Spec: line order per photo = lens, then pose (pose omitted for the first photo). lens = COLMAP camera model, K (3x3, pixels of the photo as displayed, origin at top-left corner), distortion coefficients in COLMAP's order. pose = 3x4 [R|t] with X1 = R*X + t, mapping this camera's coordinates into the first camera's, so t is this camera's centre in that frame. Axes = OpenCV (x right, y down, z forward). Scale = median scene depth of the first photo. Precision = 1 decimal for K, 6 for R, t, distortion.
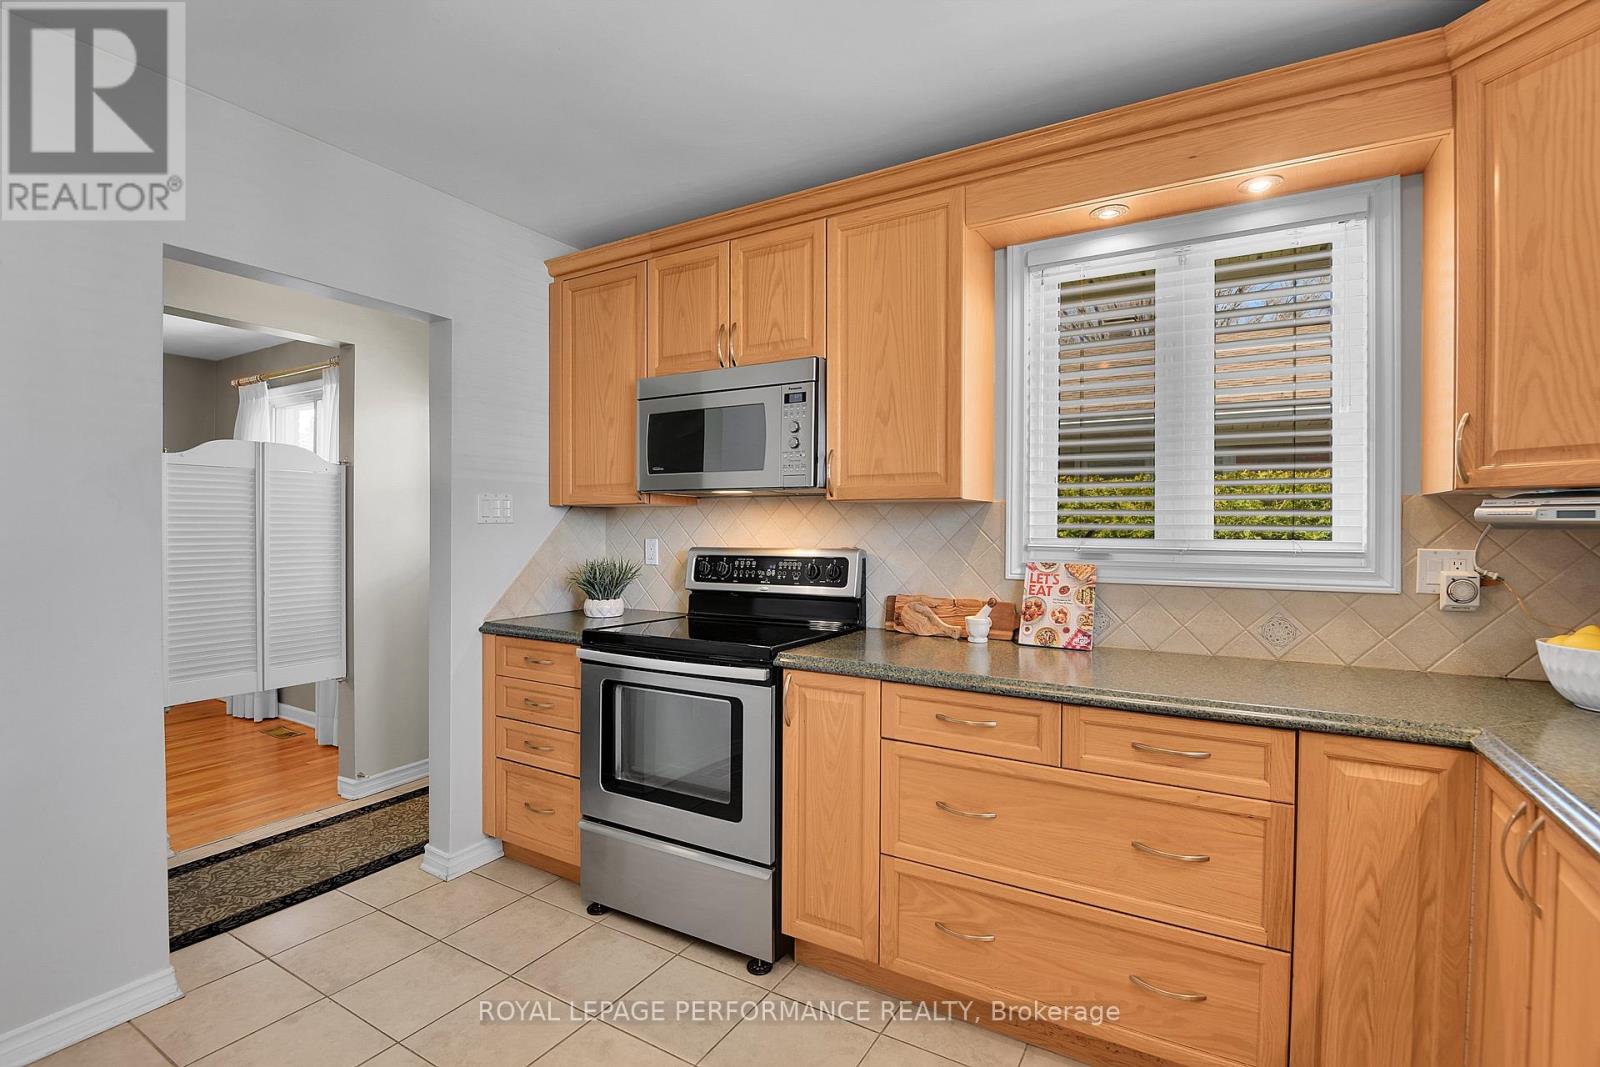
lens RADIAL K [[737.9, 0, 795.7], [0, 737.9, 530.2], [0, 0, 1]] dist [-0.011873, -0.001407]
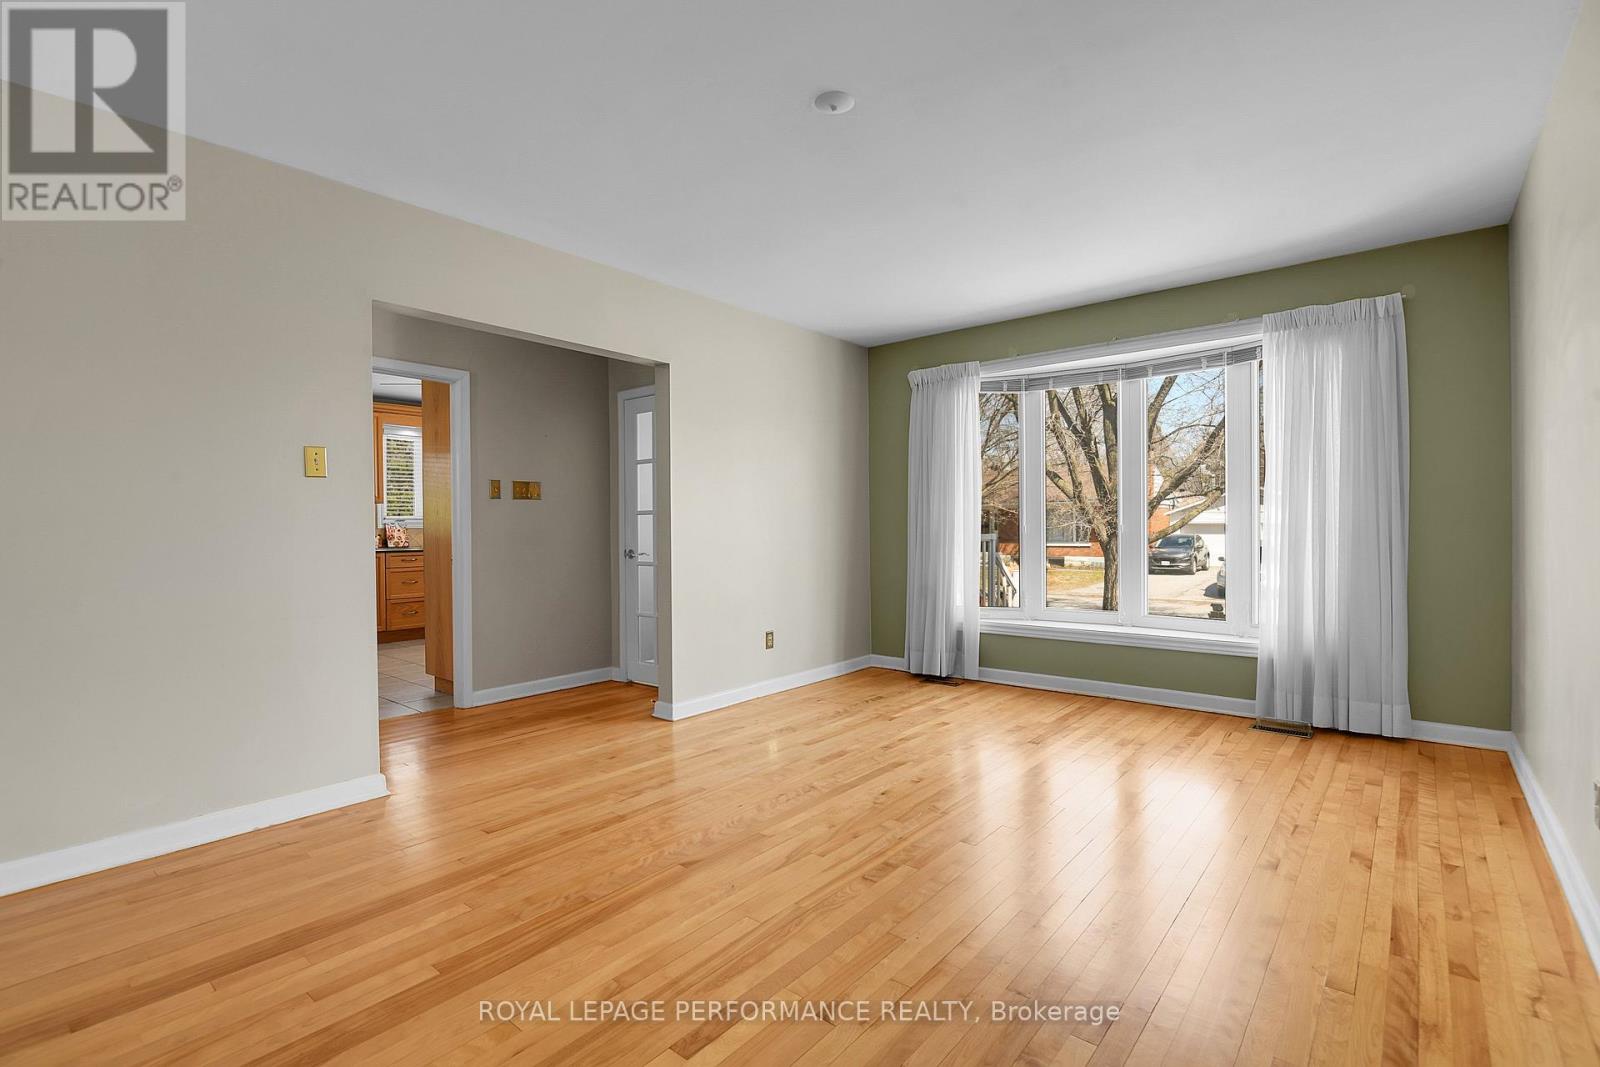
lens RADIAL K [[737.9, 0, 799.4], [0, 737.9, 529.8], [0, 0, 1]] dist [-0.011873, -0.001407]
pose [[0.155053, -0.017713, 0.987747, -2.698649], [0.010495, 0.999812, 0.016282, 0.040457], [-0.987850, 0.007842, 0.155209, -1.367405]]
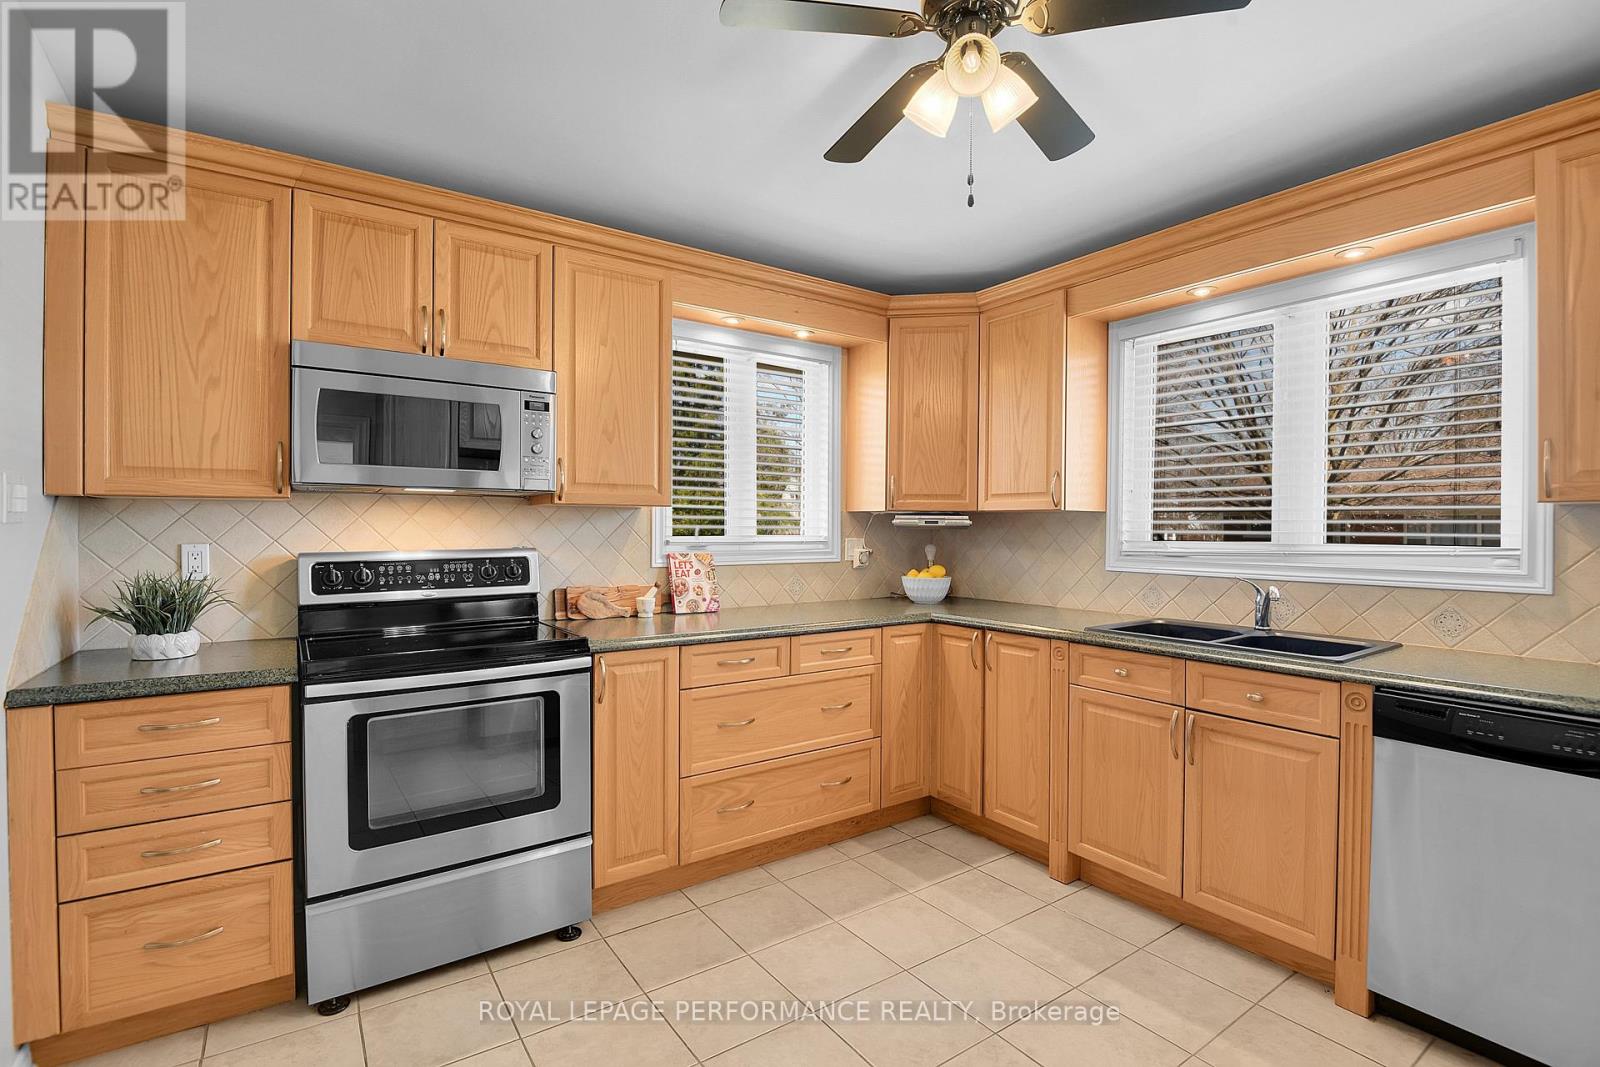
lens RADIAL K [[737.9, 0, 794.9], [0, 737.9, 531.8], [0, 0, 1]] dist [-0.011873, -0.001407]
pose [[0.419657, -0.007552, 0.907651, -0.829808], [0.002492, 0.999971, 0.007168, -0.006047], [-0.907679, -0.000746, 0.419664, 0.226508]]
